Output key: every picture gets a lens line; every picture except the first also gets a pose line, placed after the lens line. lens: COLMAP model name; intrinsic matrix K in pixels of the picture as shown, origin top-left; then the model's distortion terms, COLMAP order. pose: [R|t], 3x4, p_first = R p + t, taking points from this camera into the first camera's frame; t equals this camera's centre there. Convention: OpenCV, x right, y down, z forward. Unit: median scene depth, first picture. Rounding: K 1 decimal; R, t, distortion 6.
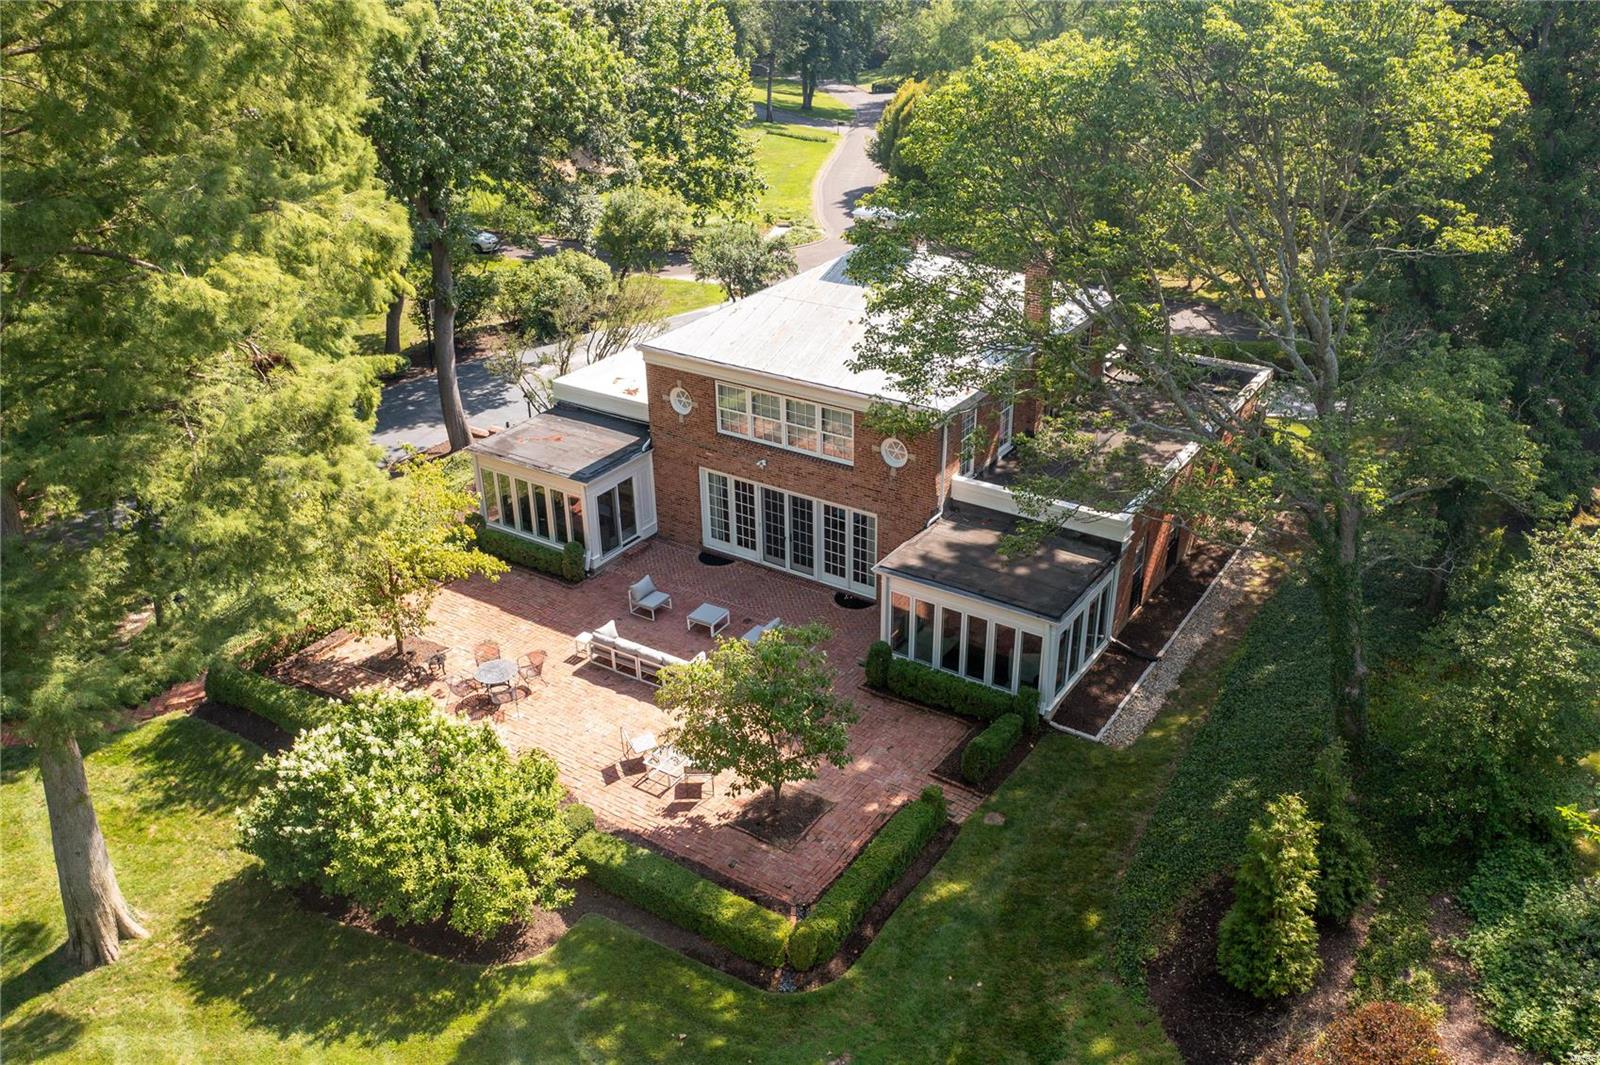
lens RADIAL K [[1281.7, 0, 808.6], [0, 1281.7, 531.5], [0, 0, 1]] dist [-0.013734, -0.006782]
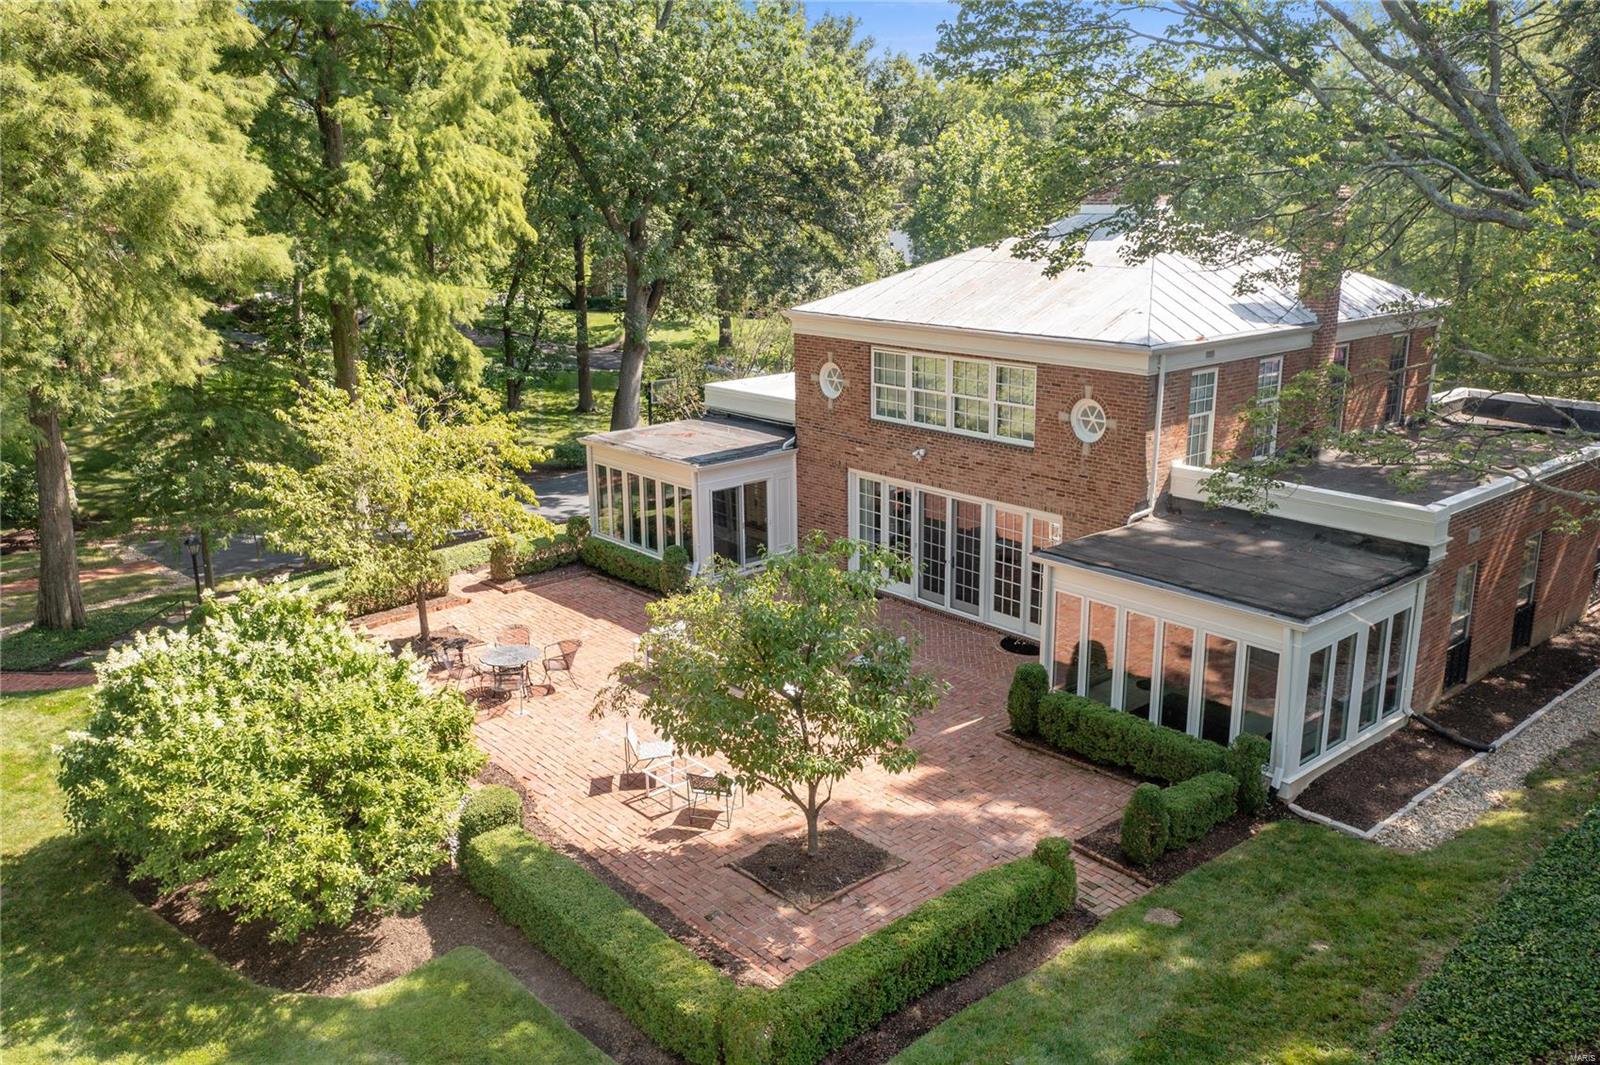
lens RADIAL K [[1281.7, 0, 791.1], [0, 1281.7, 534.4], [0, 0, 1]] dist [-0.013734, -0.006782]
pose [[0.962005, 0.073969, -0.262820, 0.098708], [-0.122152, 0.977493, -0.172008, 0.140916], [0.244182, 0.197576, 0.949389, 0.298097]]
